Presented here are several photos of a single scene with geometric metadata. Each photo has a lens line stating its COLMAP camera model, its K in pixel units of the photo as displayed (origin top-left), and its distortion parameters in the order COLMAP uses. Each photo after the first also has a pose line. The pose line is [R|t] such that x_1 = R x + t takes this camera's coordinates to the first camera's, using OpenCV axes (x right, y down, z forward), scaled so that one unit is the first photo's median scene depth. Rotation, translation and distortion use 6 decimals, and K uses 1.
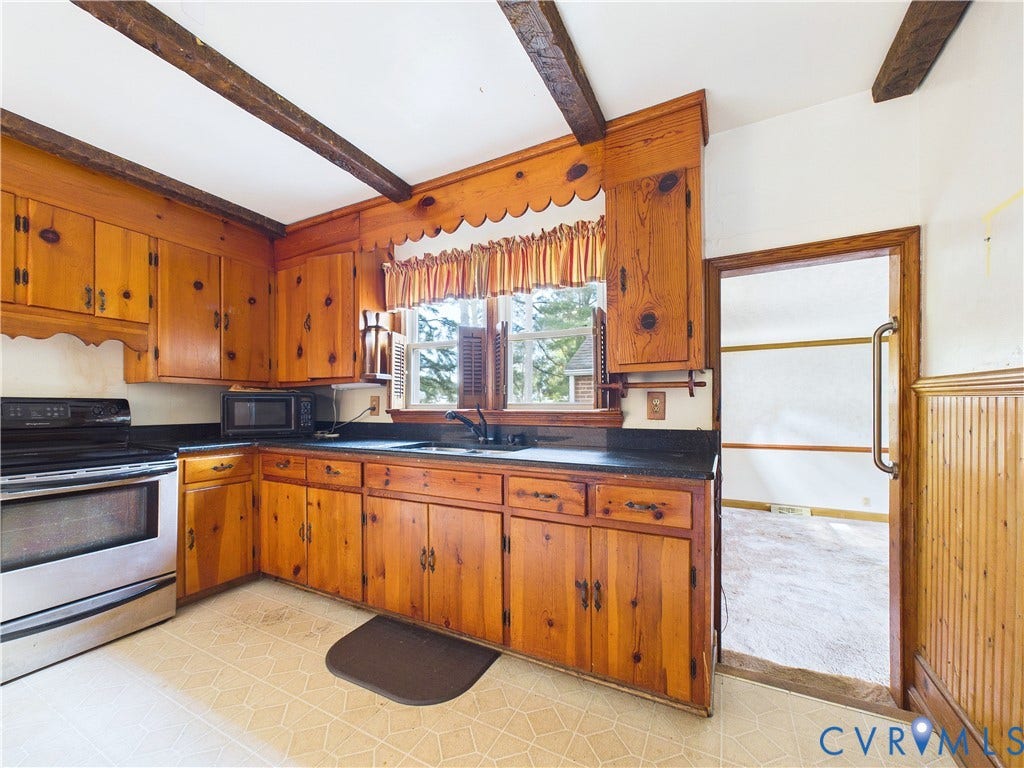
lens RADIAL K [[409.7, 0, 512.3], [0, 409.7, 406.1], [0, 0, 1]] dist [0.002094, 0.000136]
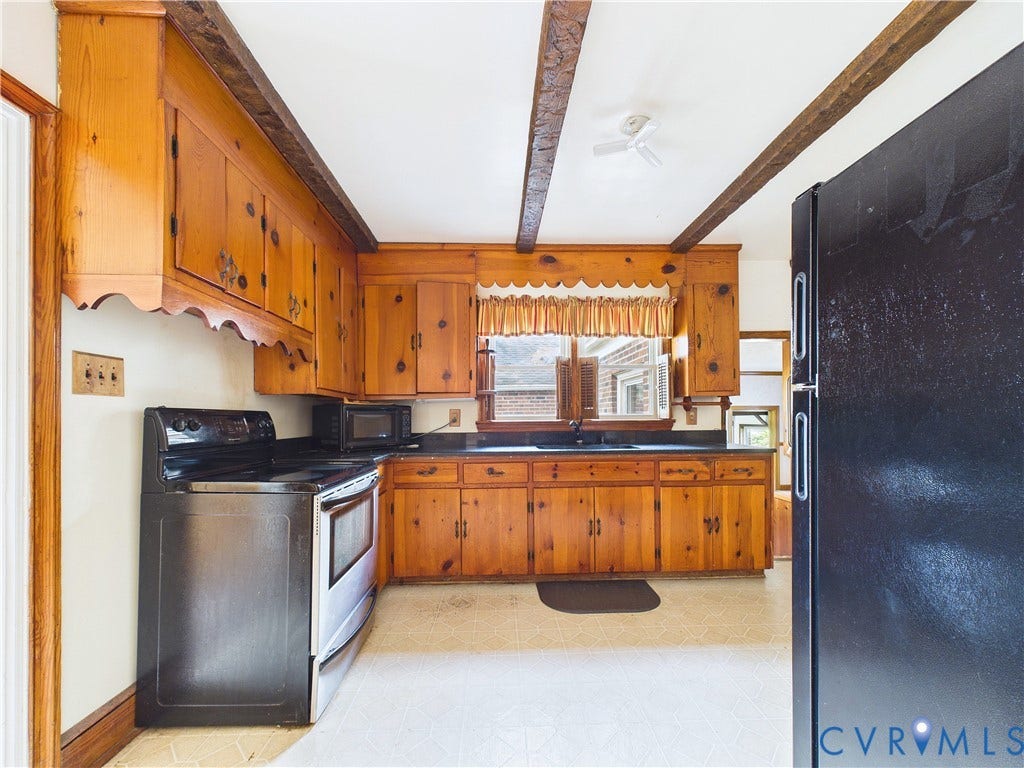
lens RADIAL K [[406.7, 0, 512.4], [0, 406.7, 414.9], [0, 0, 1]] dist [0.000856, 0.000029]
pose [[0.871407, -0.003385, 0.490549, -0.960623], [0.007677, 0.999948, -0.006736, 0.000080], [-0.490501, 0.009635, 0.871387, -0.058726]]
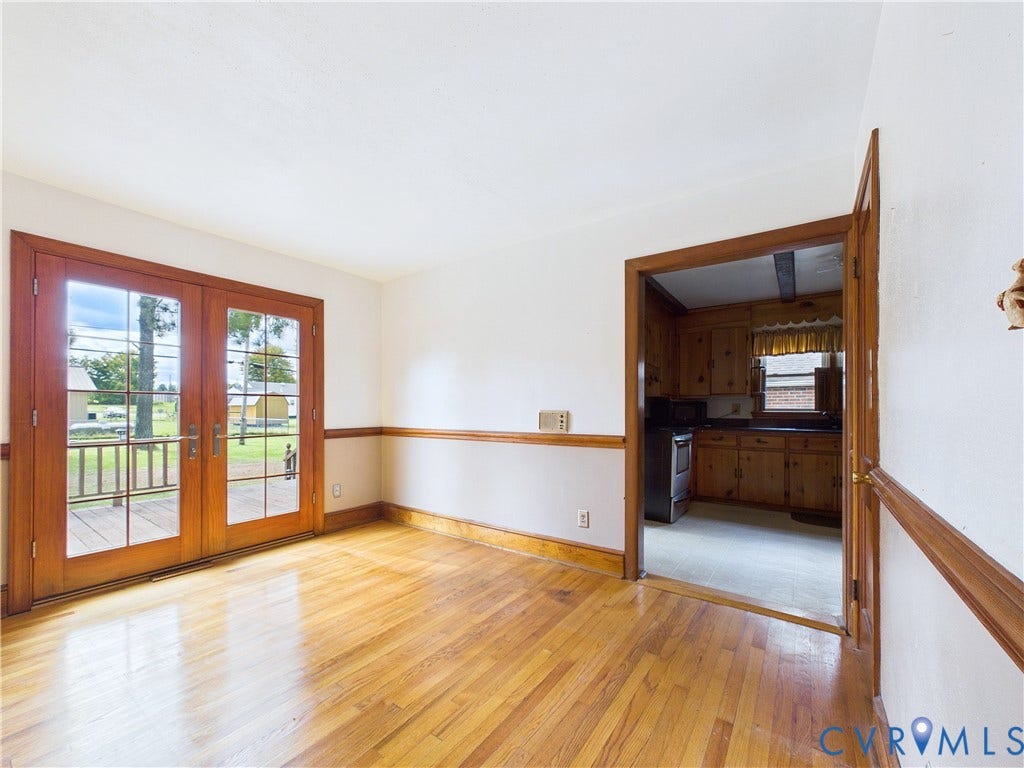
lens RADIAL K [[409.7, 0, 512.3], [0, 409.7, 406.1], [0, 0, 1]] dist [0.002094, 0.000136]
pose [[0.990129, 0.007125, -0.139980, -1.347807], [-0.008357, 0.999931, -0.008216, 0.011526], [0.139912, 0.009304, 0.990120, -1.144995]]
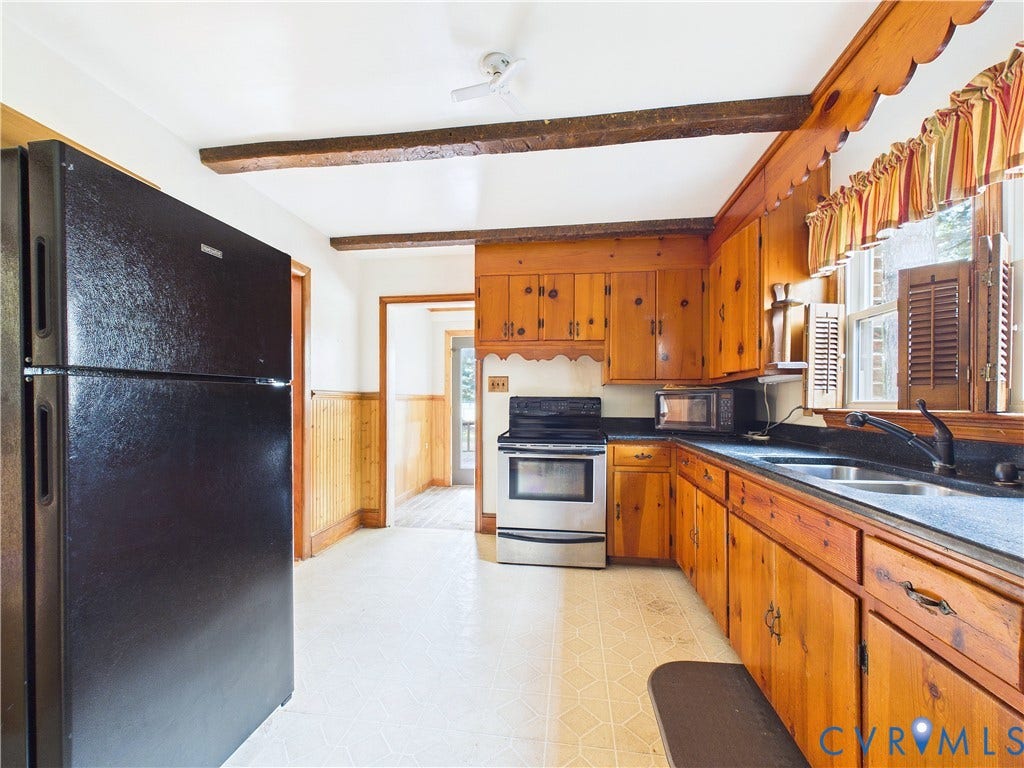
lens RADIAL K [[411.4, 0, 513.7], [0, 411.4, 402.8], [0, 0, 1]] dist [0.000821, 0.000151]
pose [[0.334895, 0.004237, -0.942246, 0.264590], [-0.005306, 0.999983, 0.002611, -0.001506], [0.942241, 0.004125, 0.334911, 0.289363]]
